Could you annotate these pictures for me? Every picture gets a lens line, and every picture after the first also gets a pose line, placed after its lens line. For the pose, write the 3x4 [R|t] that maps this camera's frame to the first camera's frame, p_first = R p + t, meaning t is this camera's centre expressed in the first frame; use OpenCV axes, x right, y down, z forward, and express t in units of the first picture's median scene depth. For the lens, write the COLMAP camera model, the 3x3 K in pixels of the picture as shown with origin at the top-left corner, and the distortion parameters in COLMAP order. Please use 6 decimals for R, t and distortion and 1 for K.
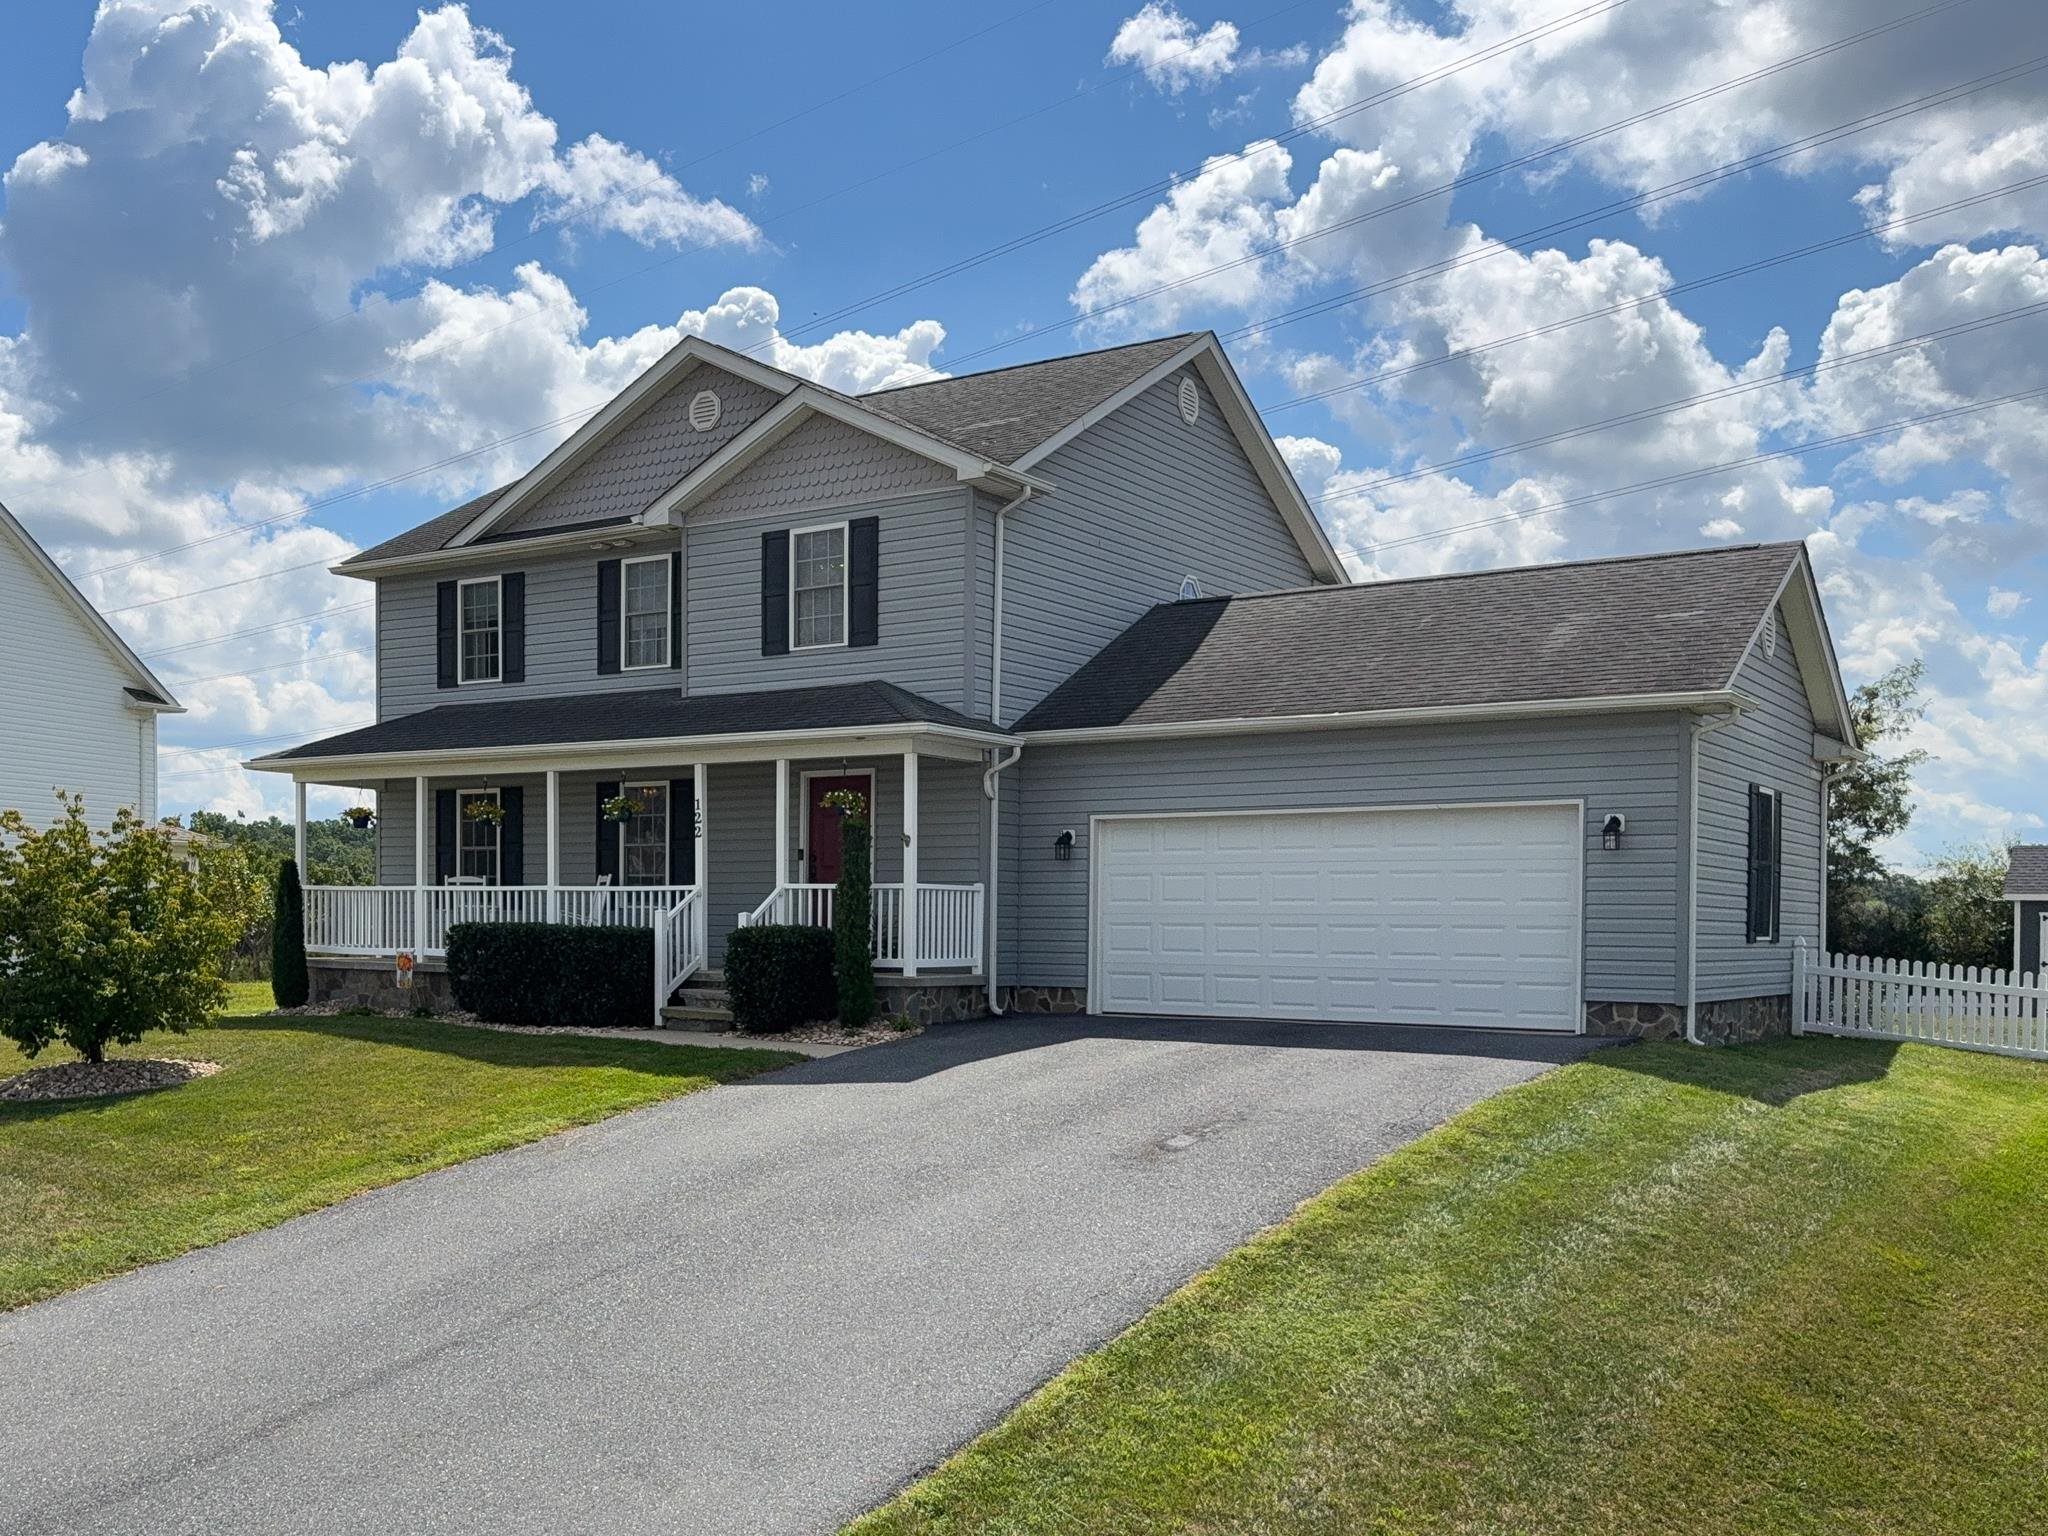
lens RADIAL K [[1471.7, 0, 1024.0], [0, 1471.7, 768.0], [0, 0, 1]] dist [0.004109, -0.006629]
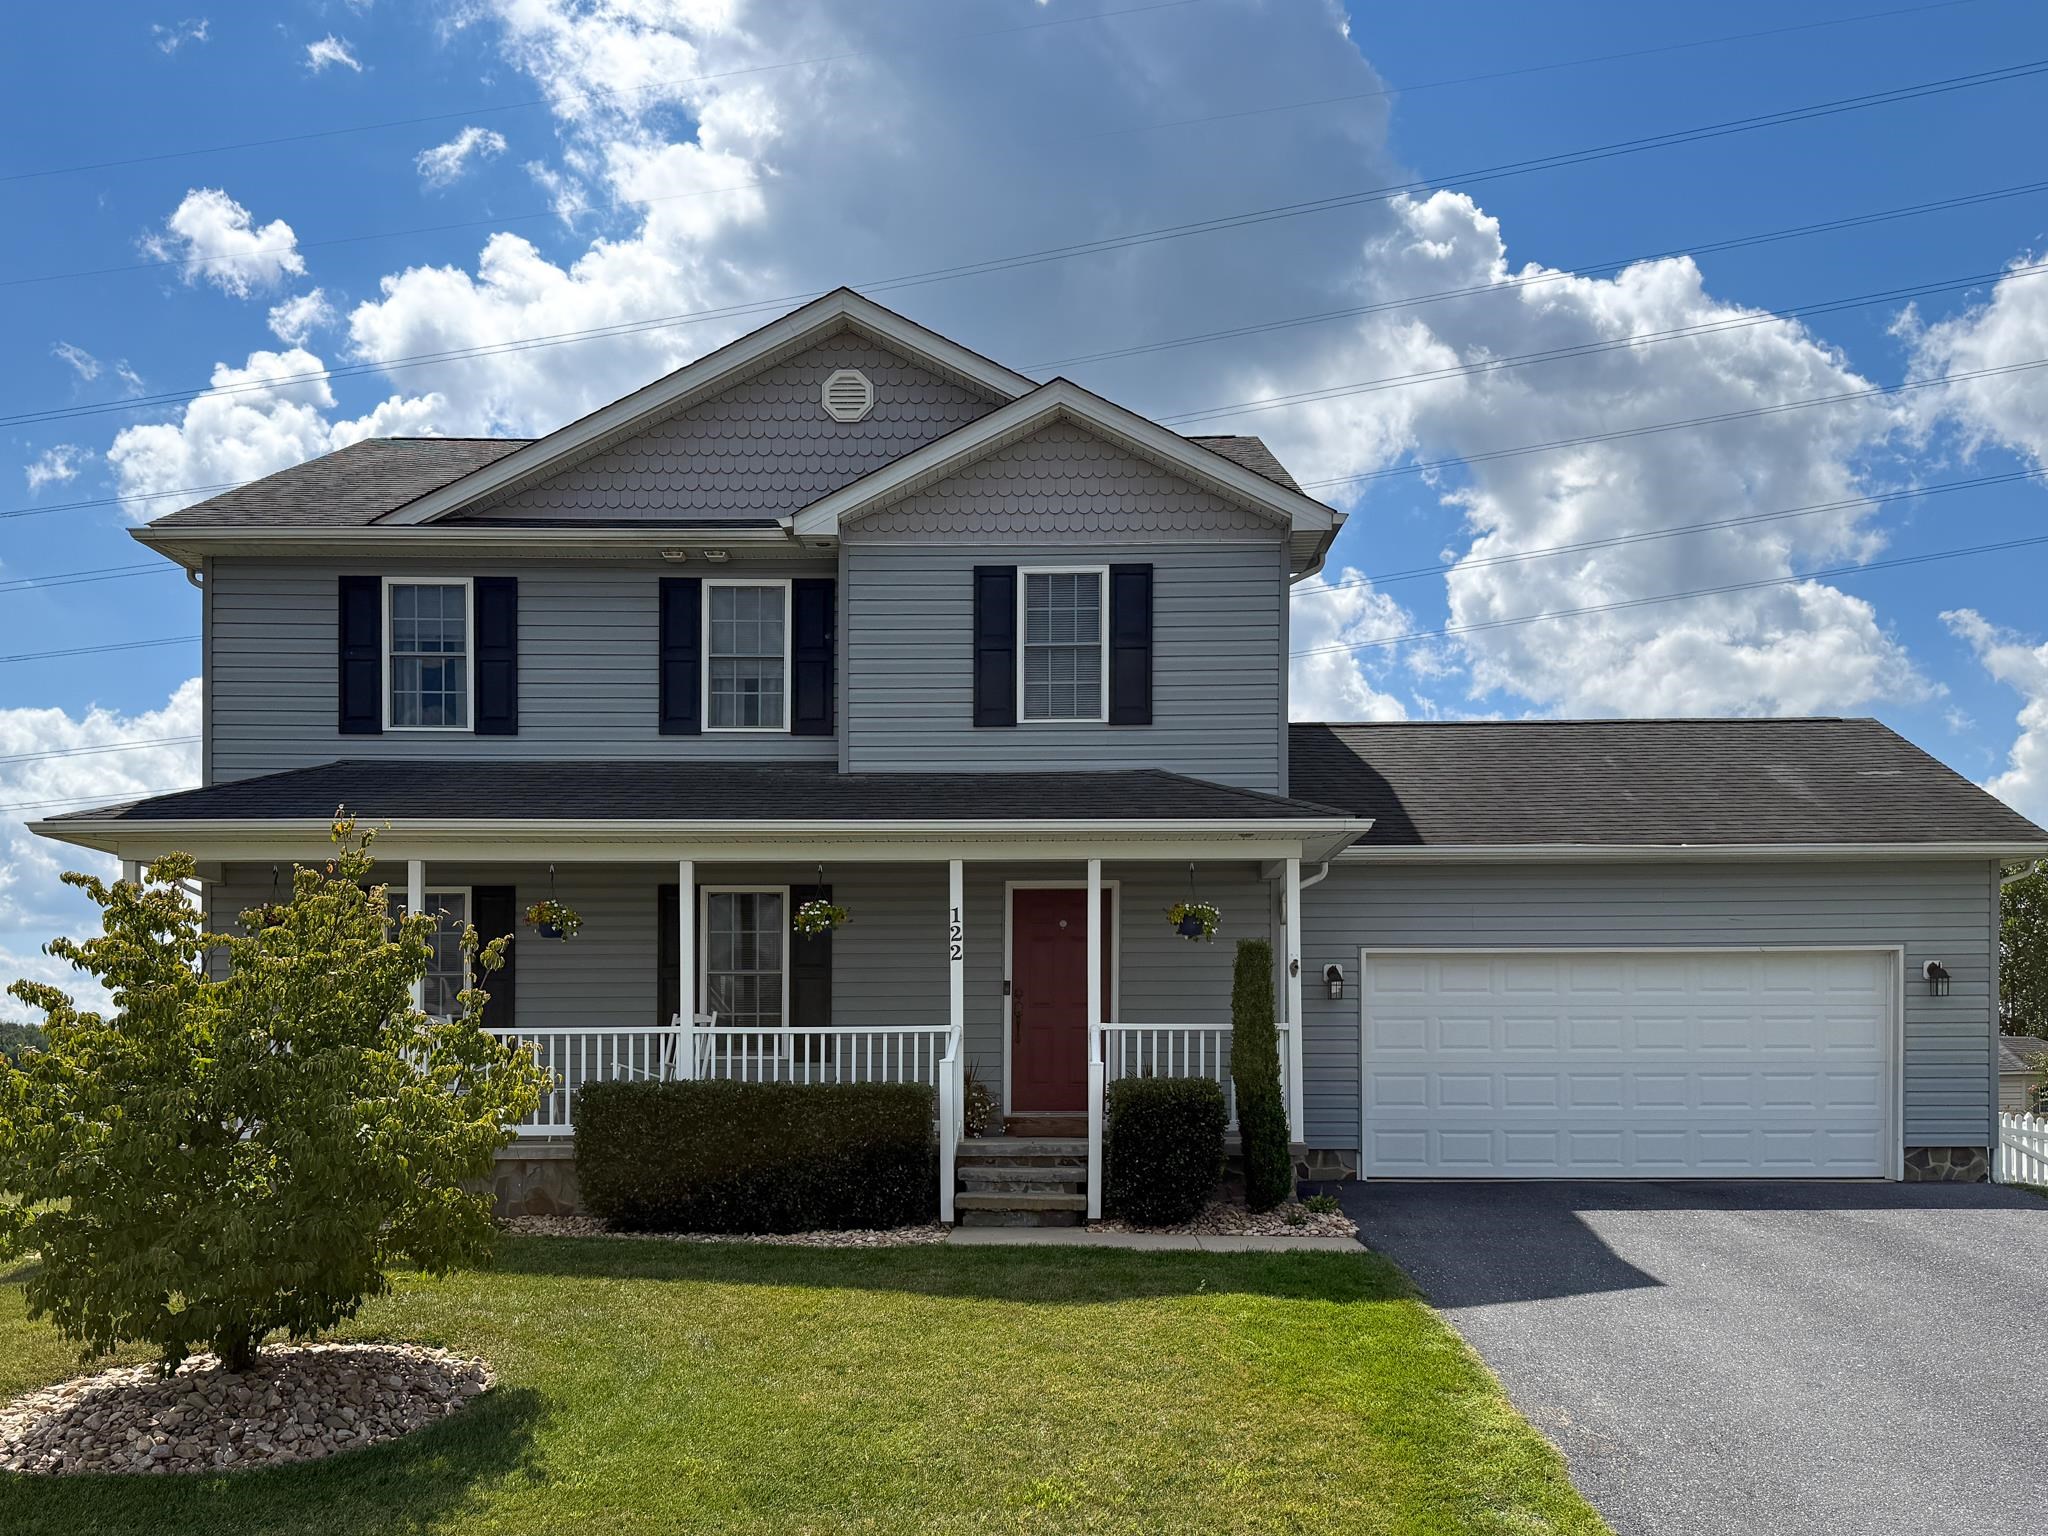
lens RADIAL K [[1464.1, 0, 1023.8], [0, 1464.1, 913.2], [0, 0, 1]] dist [-0.019323, -0.002863]
pose [[0.898947, 0.038631, 0.436351, -0.491439], [-0.039333, 0.999199, -0.007429, 0.025465], [-0.436289, -0.010485, 0.899746, 0.313492]]
